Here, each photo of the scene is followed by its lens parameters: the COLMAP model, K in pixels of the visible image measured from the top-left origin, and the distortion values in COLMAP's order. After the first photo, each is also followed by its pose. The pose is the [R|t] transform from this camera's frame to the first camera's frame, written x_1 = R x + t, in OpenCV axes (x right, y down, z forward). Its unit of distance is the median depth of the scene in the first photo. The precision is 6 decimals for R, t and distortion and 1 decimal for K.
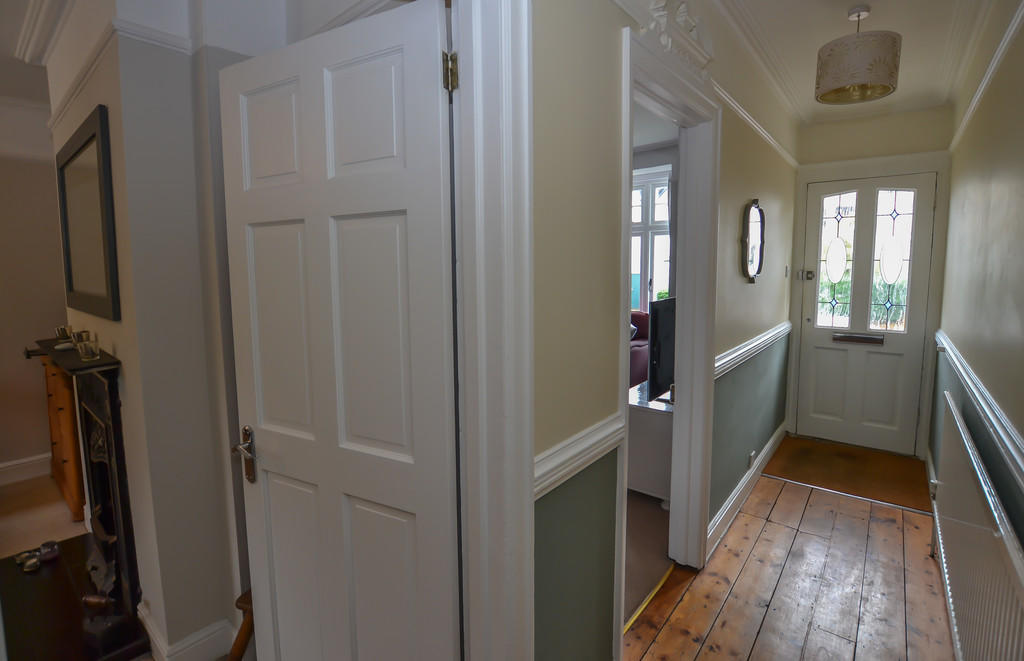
lens RADIAL K [[466.0, 0, 510.4], [0, 466.0, 308.5], [0, 0, 1]] dist [-0.025925, 0.000102]
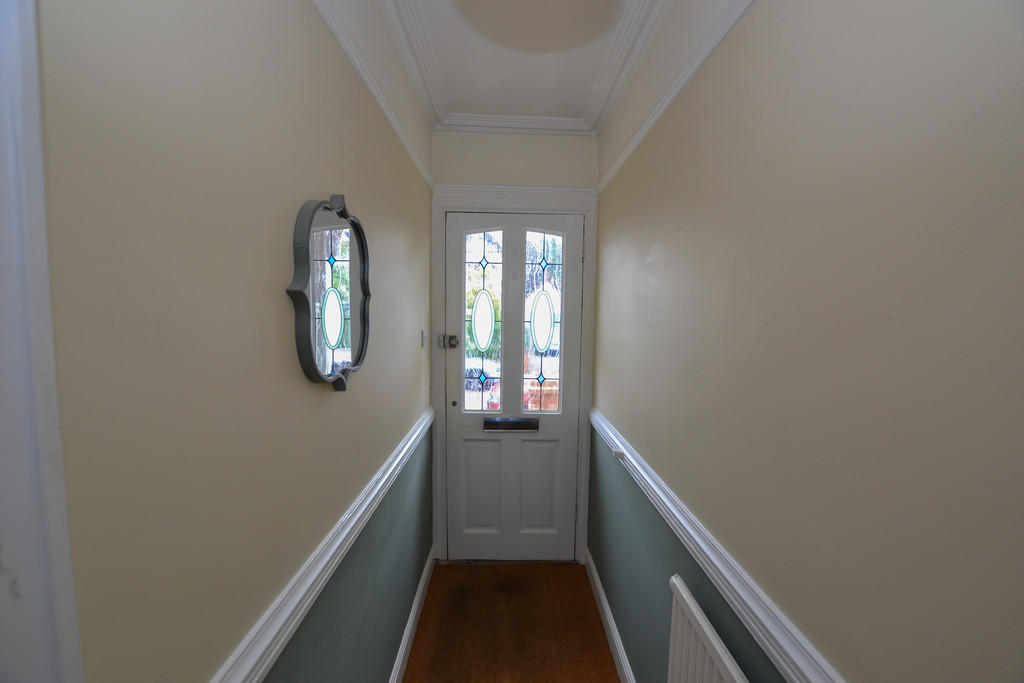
lens RADIAL K [[455.9, 0, 507.9], [0, 455.9, 345.0], [0, 0, 1]] dist [-0.019712, 0.000391]
pose [[0.772268, -0.031698, 0.634505, 0.277711], [0.046380, 0.998902, -0.006549, -0.061895], [-0.633601, 0.034486, 0.772891, 0.415584]]
